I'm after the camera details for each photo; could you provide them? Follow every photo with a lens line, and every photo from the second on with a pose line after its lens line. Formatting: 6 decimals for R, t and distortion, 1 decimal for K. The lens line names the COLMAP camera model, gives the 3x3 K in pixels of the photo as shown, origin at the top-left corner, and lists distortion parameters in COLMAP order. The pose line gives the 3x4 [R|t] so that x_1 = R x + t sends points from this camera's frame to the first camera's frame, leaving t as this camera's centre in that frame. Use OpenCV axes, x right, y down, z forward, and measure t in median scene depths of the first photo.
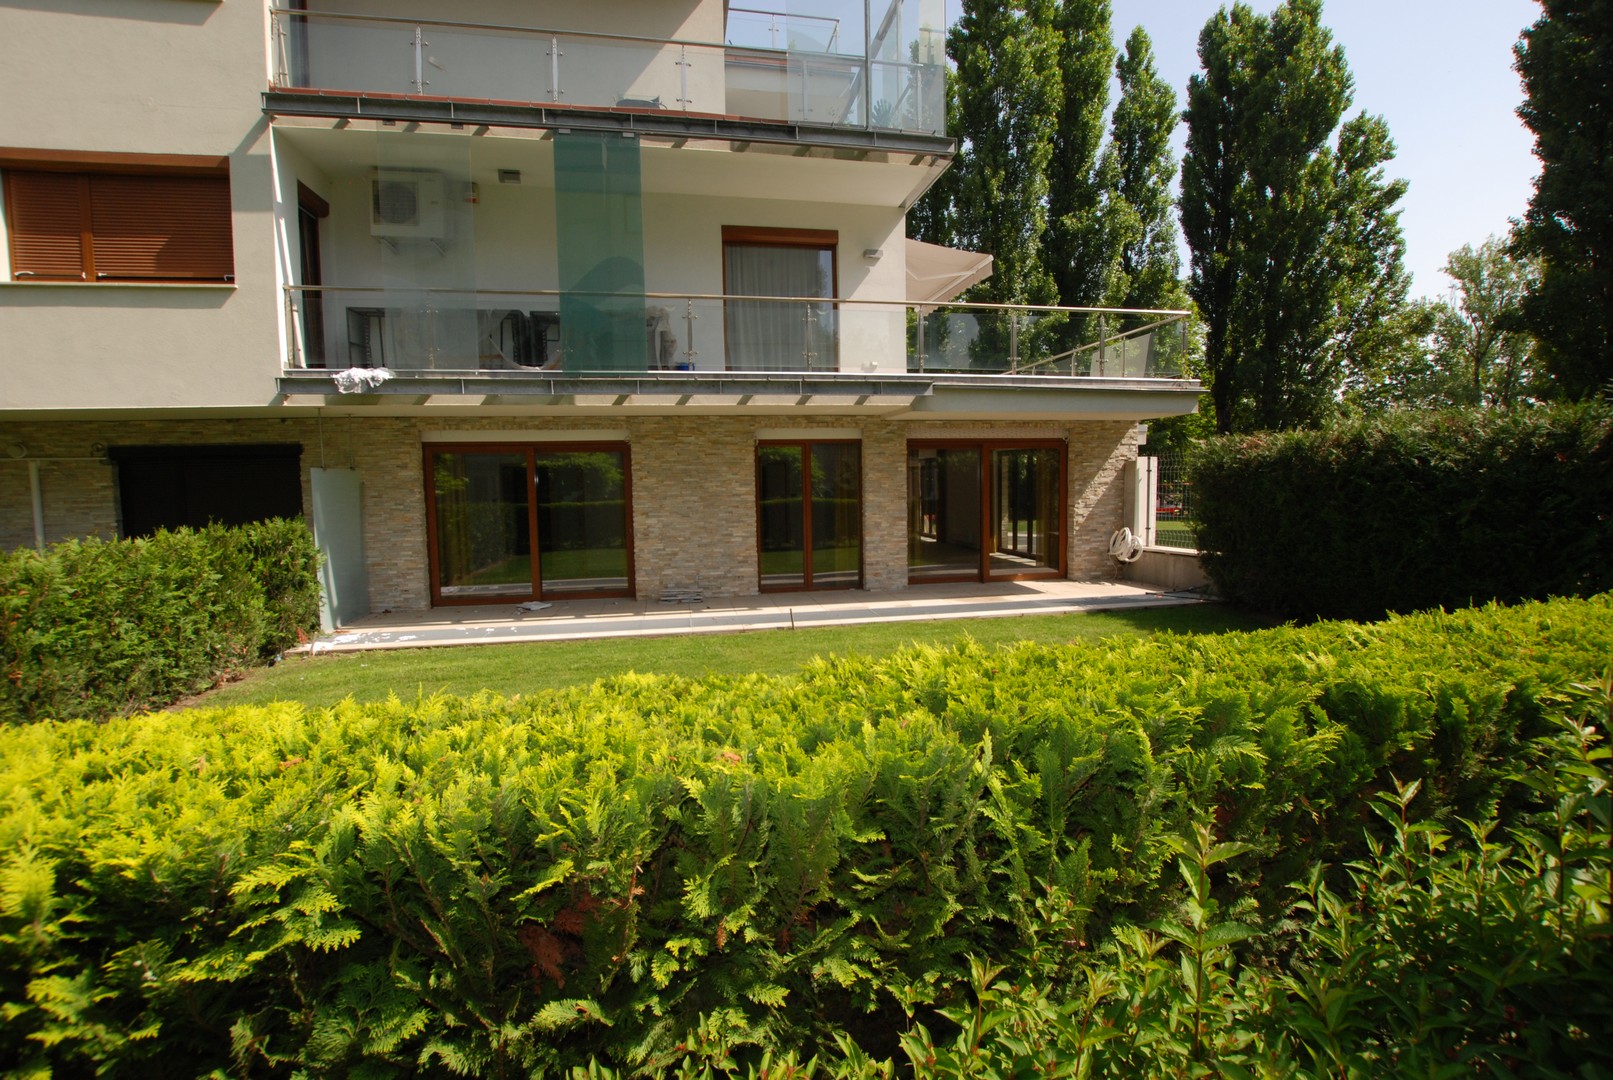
lens RADIAL K [[730.3, 0, 814.1], [0, 730.3, 538.7], [0, 0, 1]] dist [-0.014948, -0.000500]
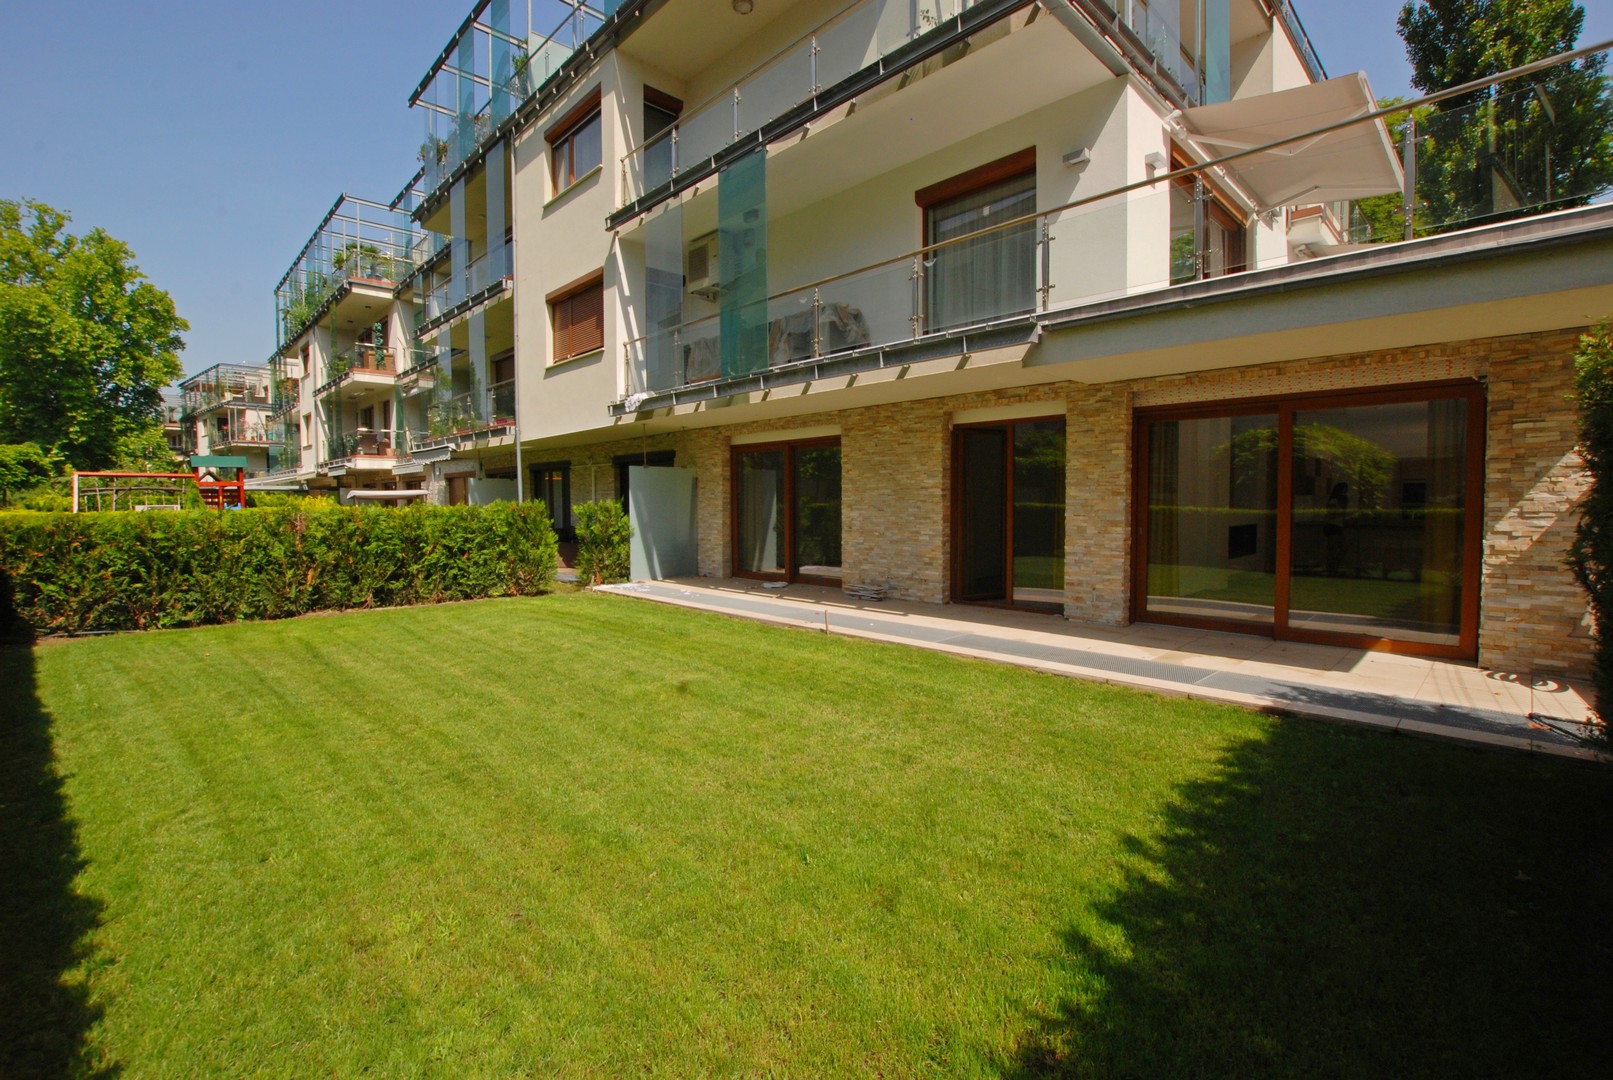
lens RADIAL K [[730.3, 0, 809.3], [0, 730.3, 537.4], [0, 0, 1]] dist [-0.014948, -0.000500]
pose [[0.540748, 0.054335, -0.839428, 0.575689], [-0.075373, 0.997027, 0.015982, -0.003592], [0.837801, 0.054628, 0.543236, 0.405184]]
